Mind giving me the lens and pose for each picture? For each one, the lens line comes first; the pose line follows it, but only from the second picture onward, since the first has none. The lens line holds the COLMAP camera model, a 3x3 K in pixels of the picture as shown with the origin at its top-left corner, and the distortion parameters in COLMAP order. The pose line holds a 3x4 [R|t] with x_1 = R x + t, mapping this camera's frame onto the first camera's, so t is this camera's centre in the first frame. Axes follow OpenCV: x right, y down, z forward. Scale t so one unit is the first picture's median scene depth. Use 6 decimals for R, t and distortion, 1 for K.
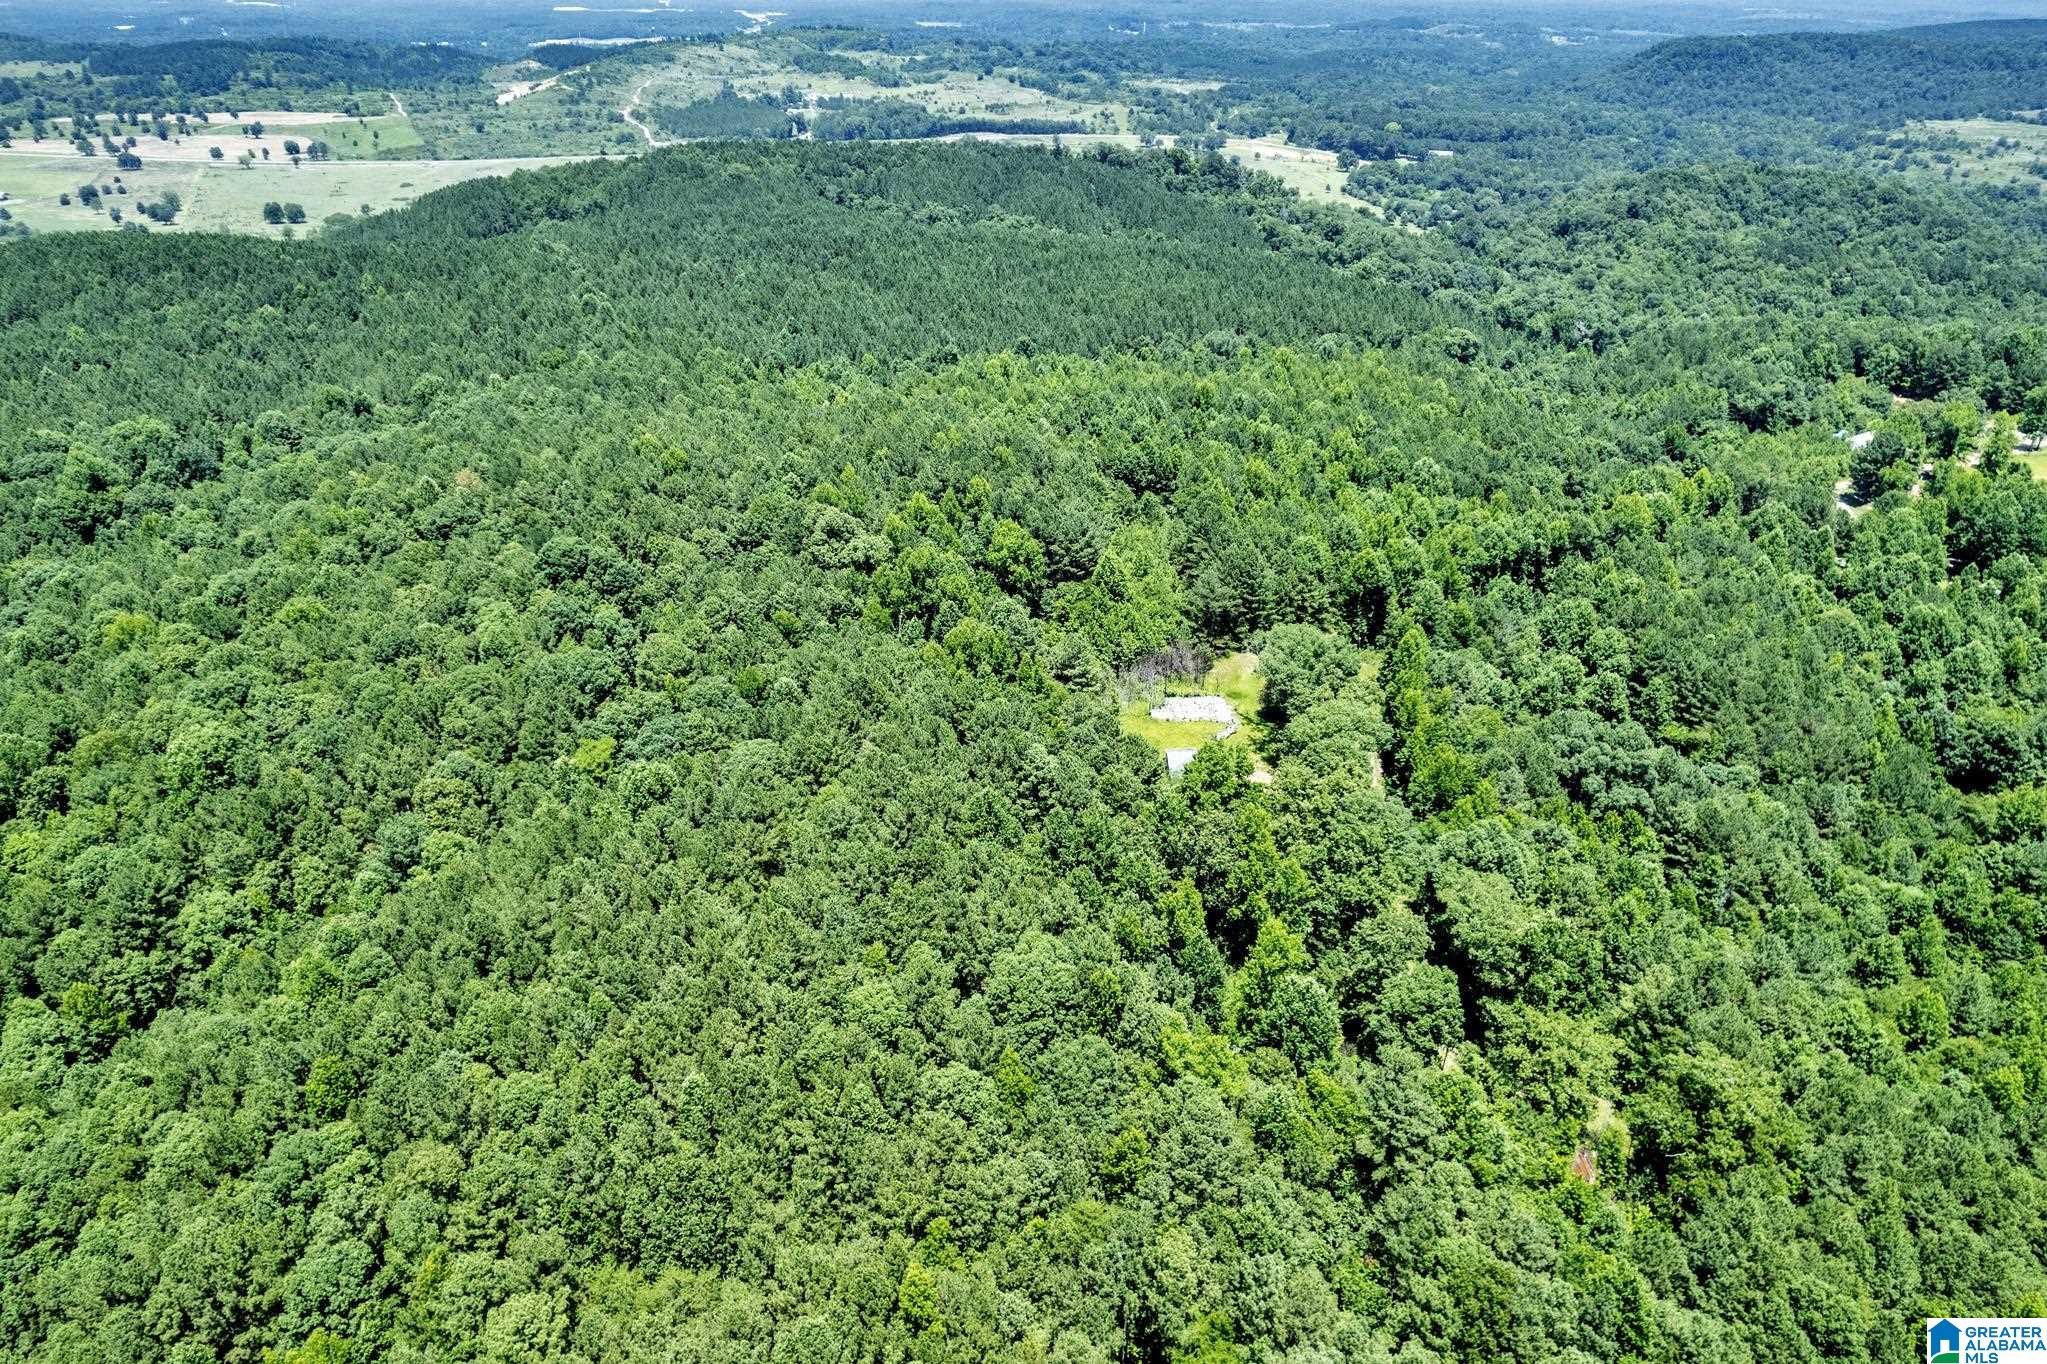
lens RADIAL K [[1355.7, 0, 1057.9], [0, 1355.7, 674.1], [0, 0, 1]] dist [-0.085946, 0.077844]
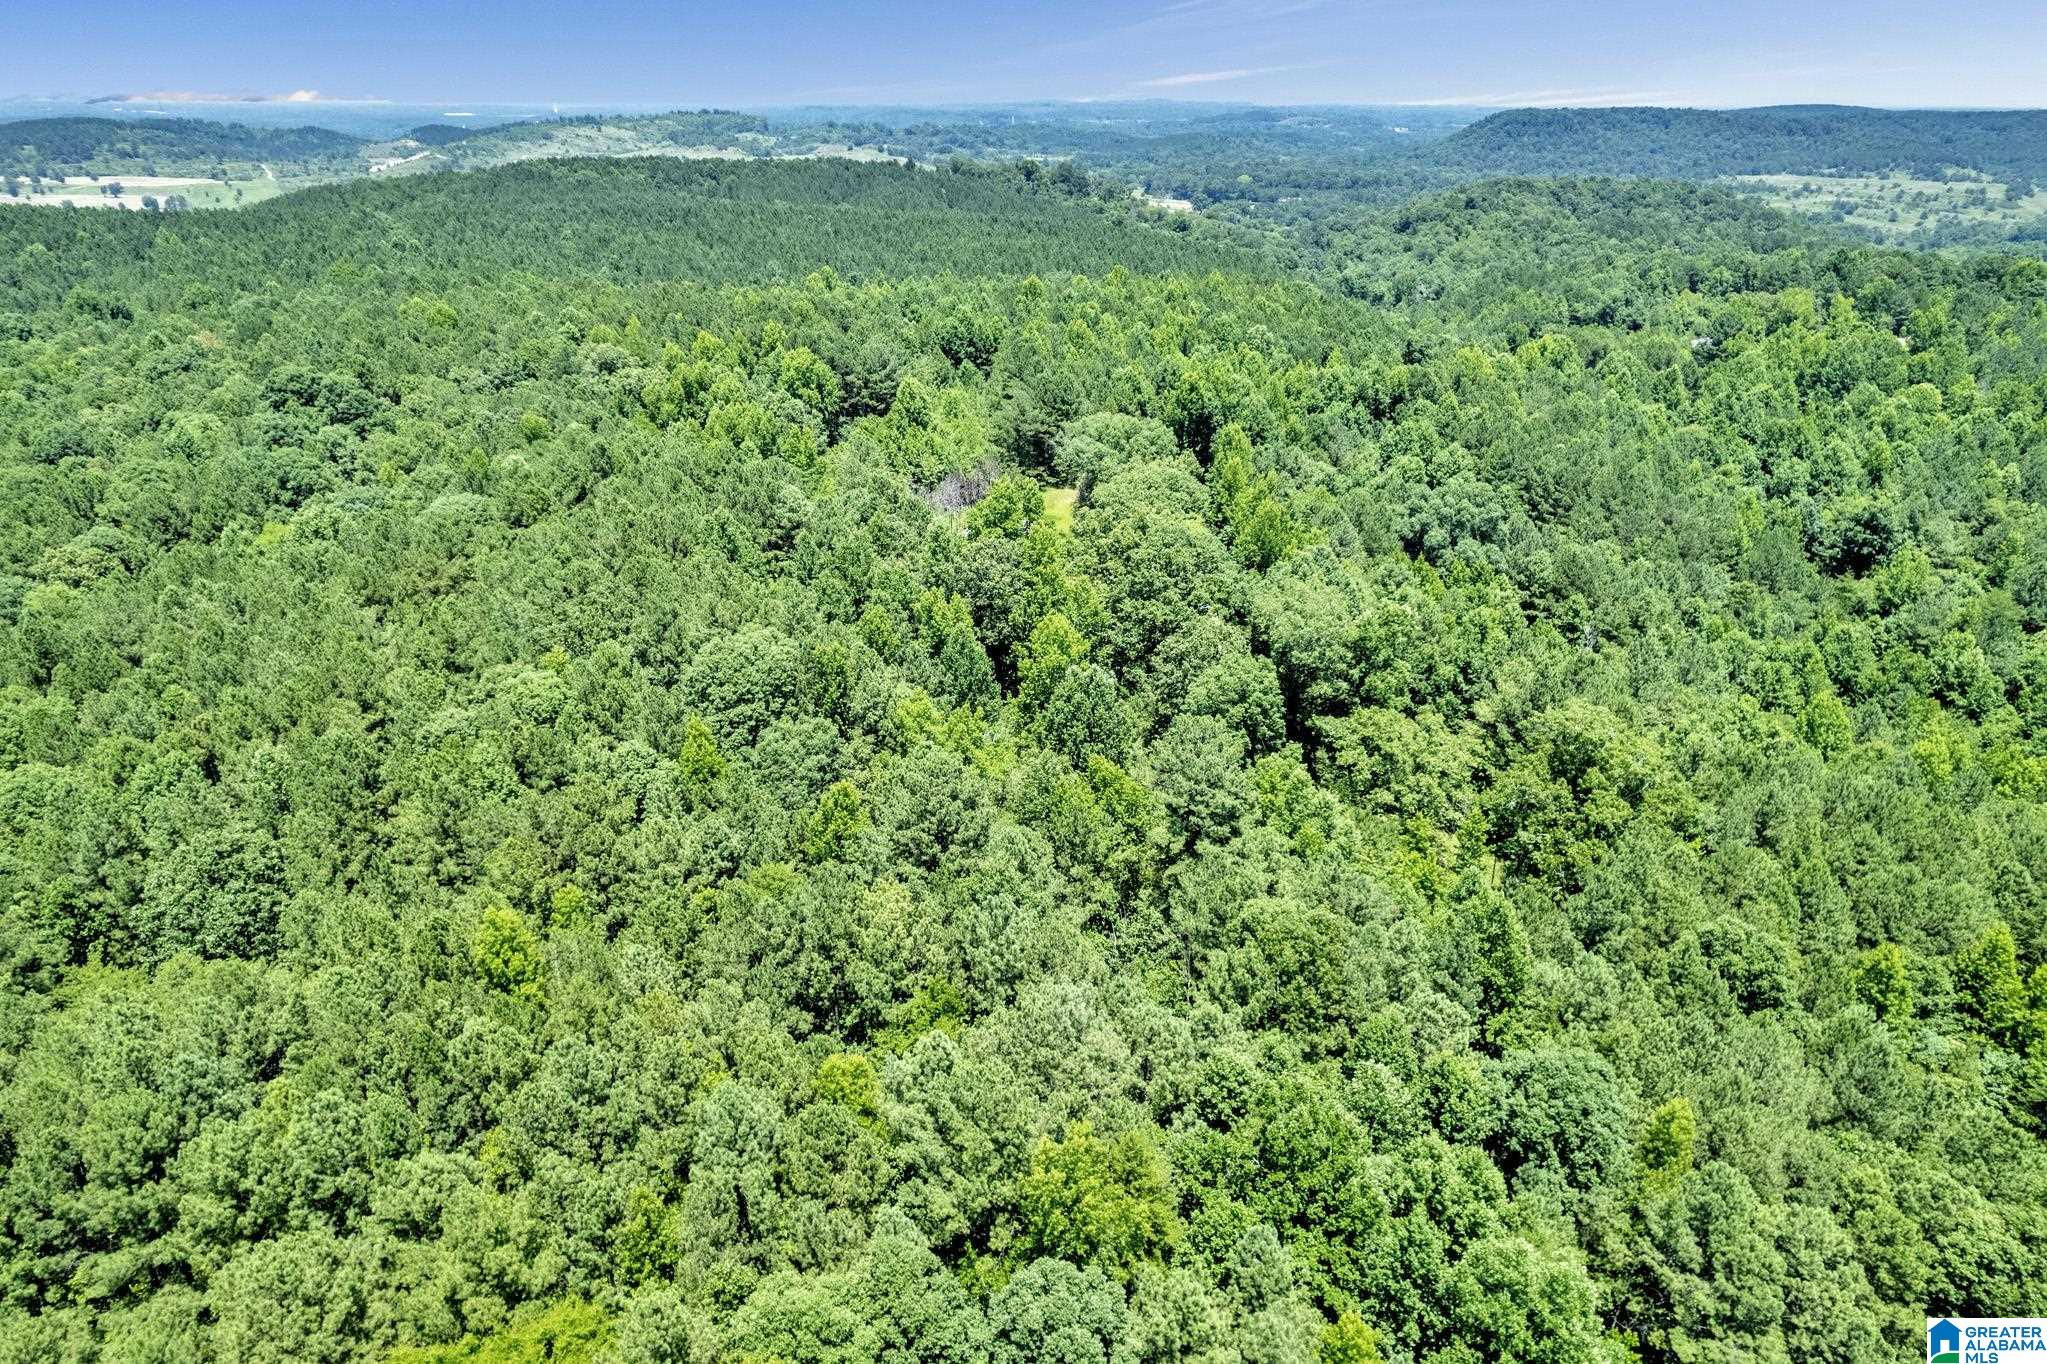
lens RADIAL K [[1302.6, 0, 1026.7], [0, 1302.6, 697.9], [0, 0, 1]] dist [-0.079805, 0.069939]
pose [[0.997864, -0.027985, 0.059019, 0.069169], [0.030267, 0.998815, -0.038116, 0.188923], [-0.057883, 0.039821, 0.997529, 0.154289]]
